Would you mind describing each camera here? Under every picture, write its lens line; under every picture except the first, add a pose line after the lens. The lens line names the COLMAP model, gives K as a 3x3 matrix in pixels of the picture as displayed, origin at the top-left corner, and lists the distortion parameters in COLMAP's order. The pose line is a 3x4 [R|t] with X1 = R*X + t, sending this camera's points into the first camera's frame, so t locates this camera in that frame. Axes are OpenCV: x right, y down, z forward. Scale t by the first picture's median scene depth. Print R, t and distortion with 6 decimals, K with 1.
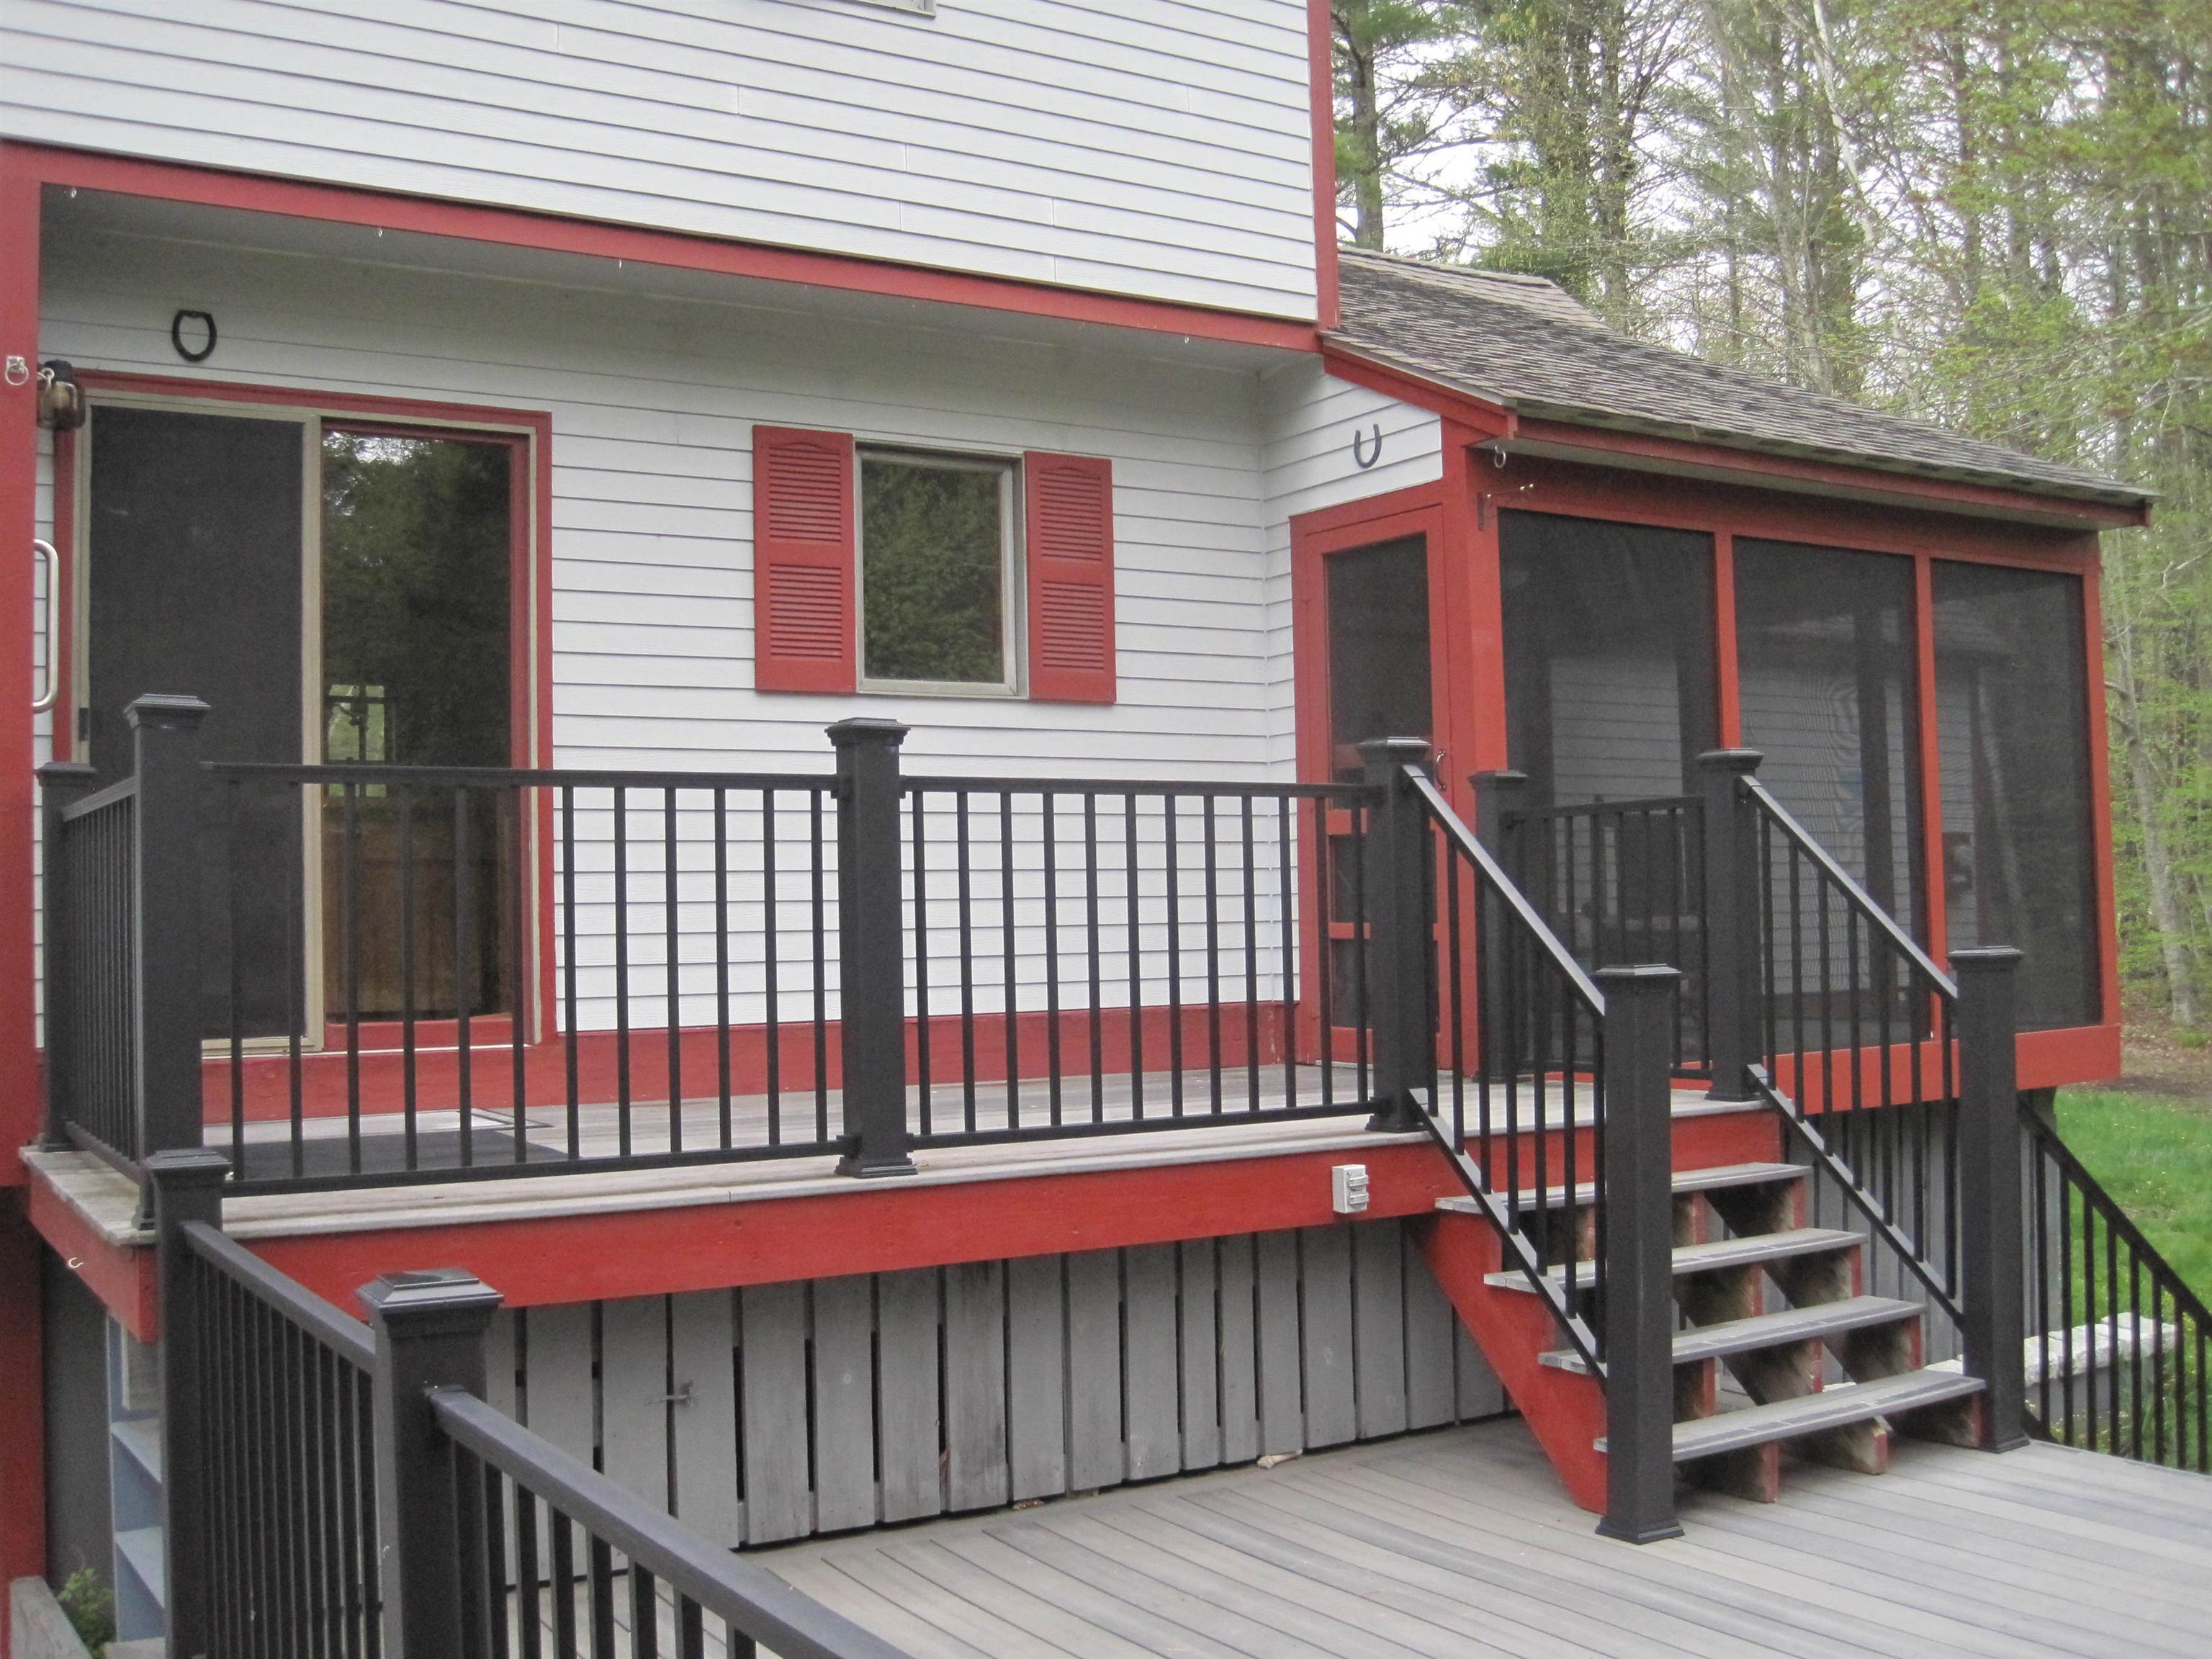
lens RADIAL K [[2288.9, 0, 1106.0], [0, 2288.9, 829.5], [0, 0, 1]] dist [-0.137875, 0.013383]
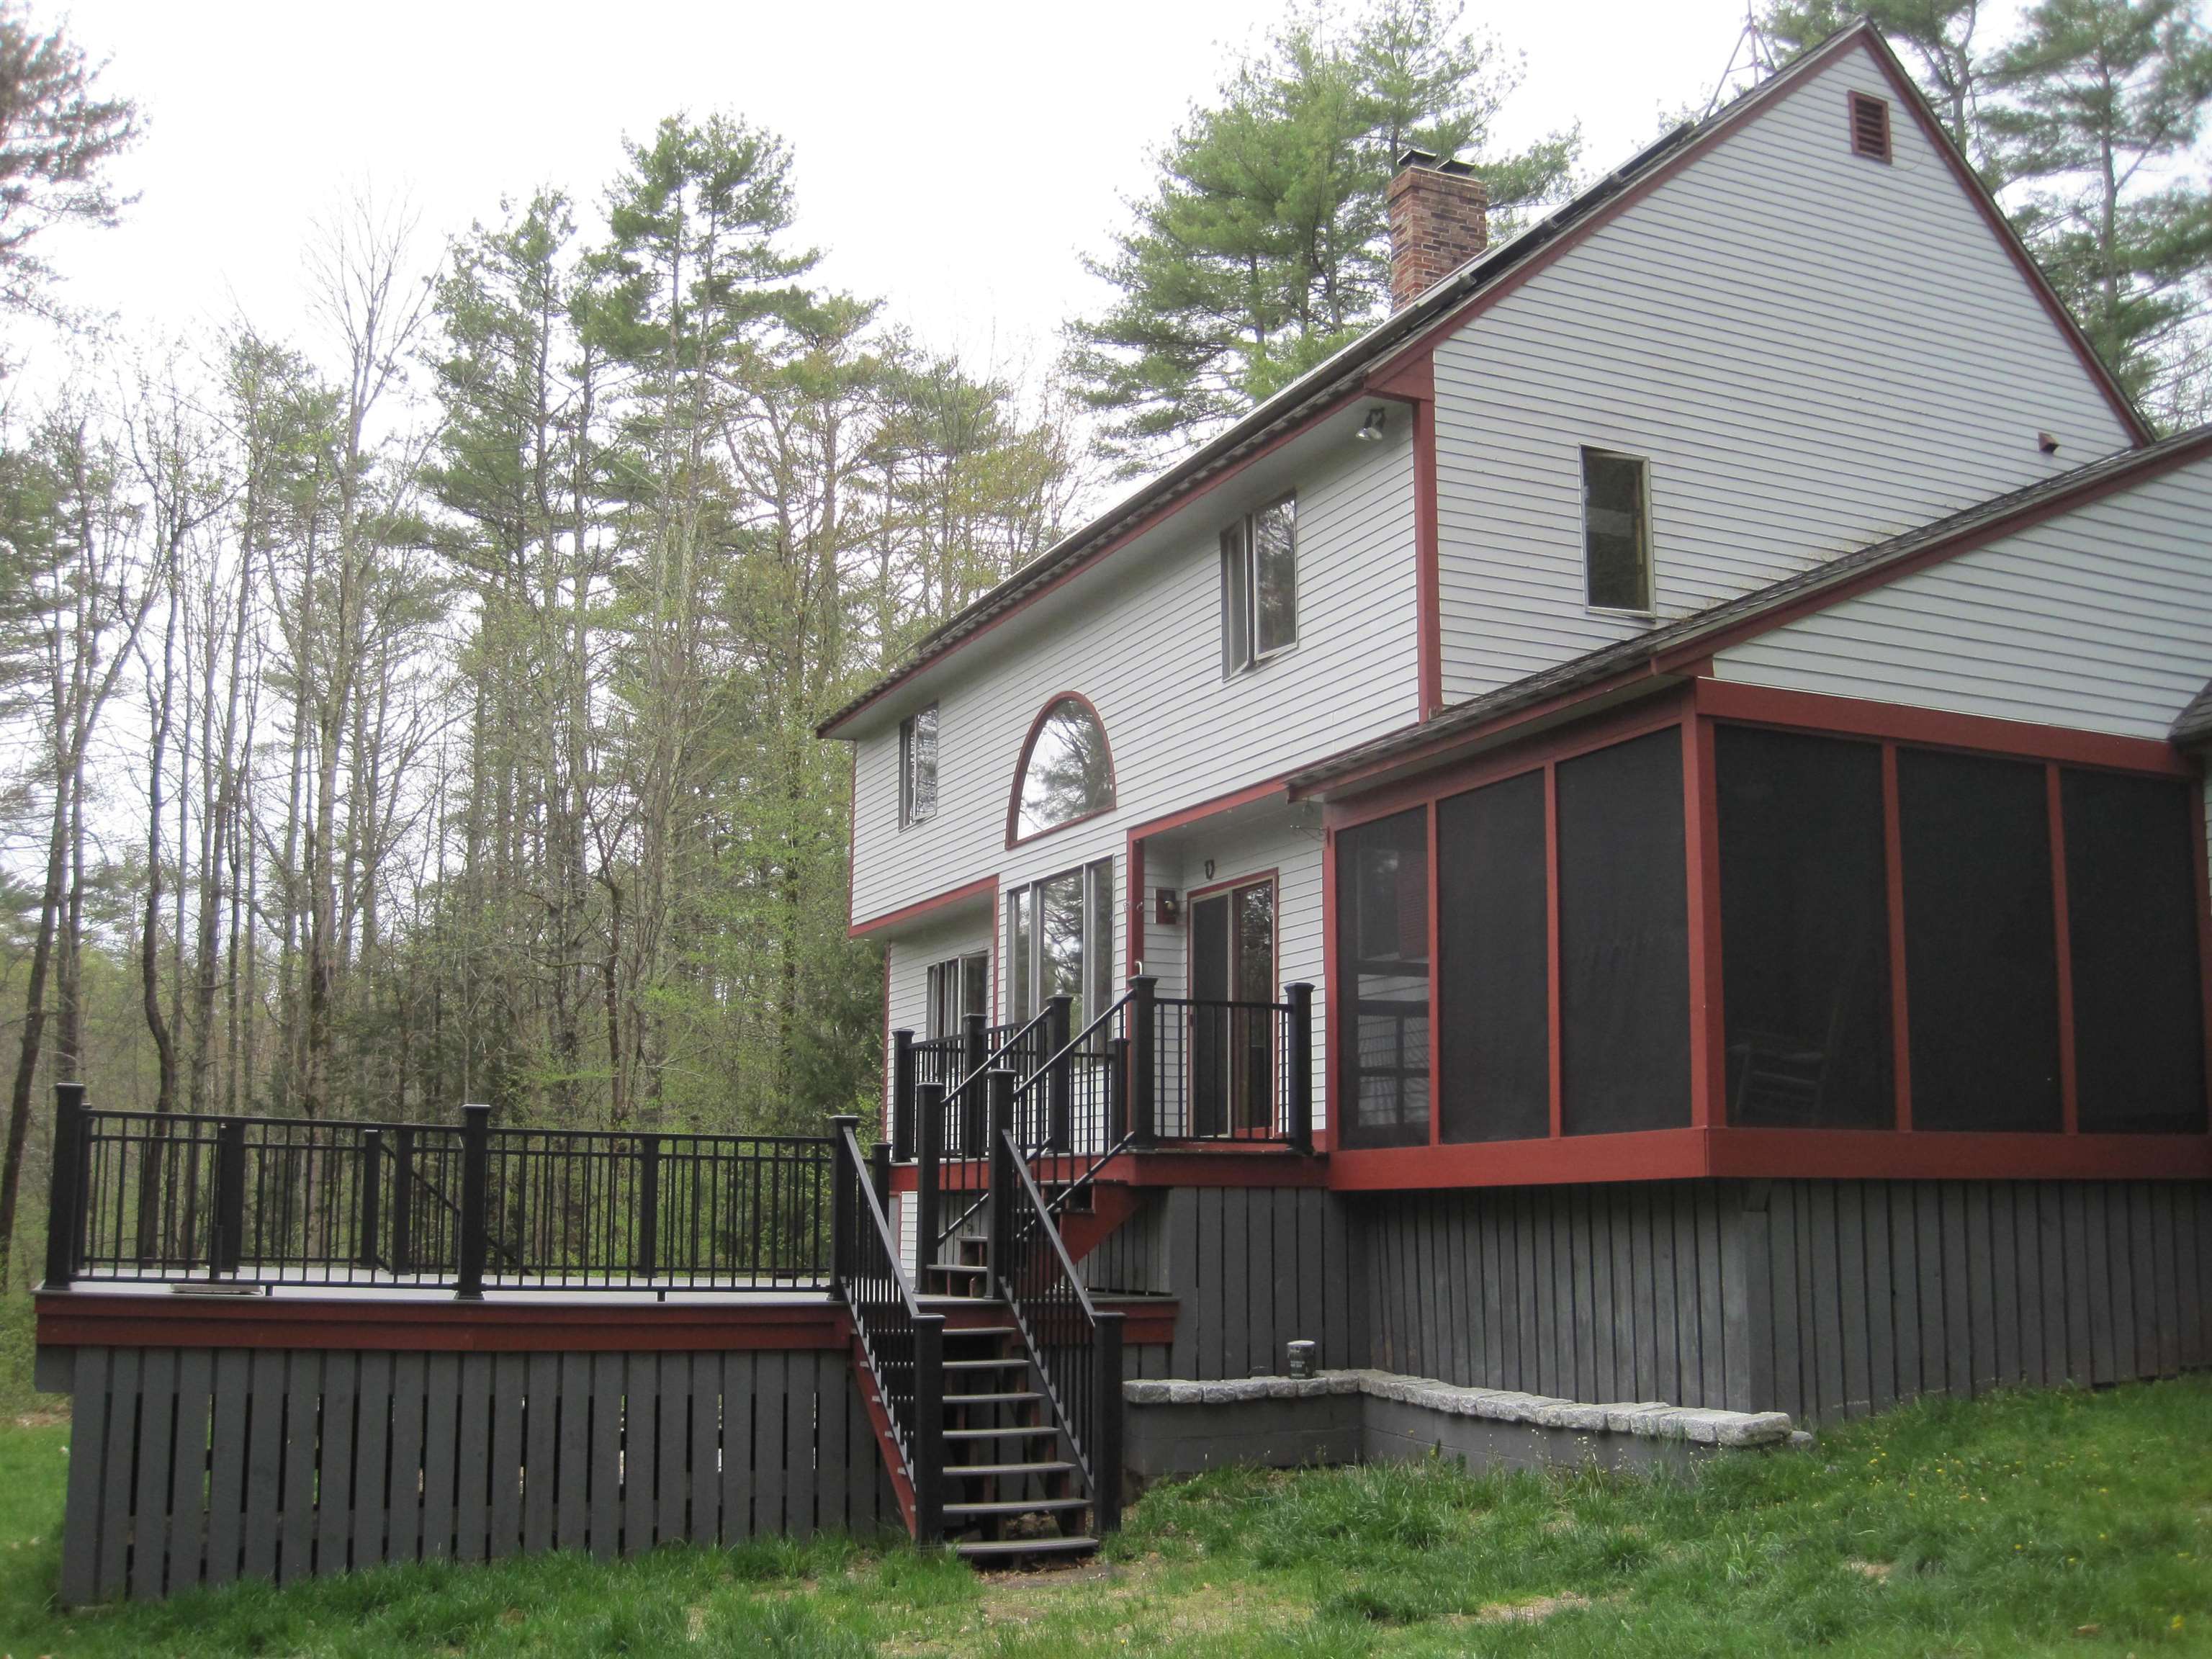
lens RADIAL K [[2228.3, 0, 1102.7], [0, 2228.3, 947.0], [0, 0, 1]] dist [0.009234, 0.009875]
pose [[-0.129492, -0.101301, -0.986392, 2.040779], [0.029106, 0.993951, -0.105898, 0.135723], [0.991153, -0.042423, -0.125760, 1.105254]]
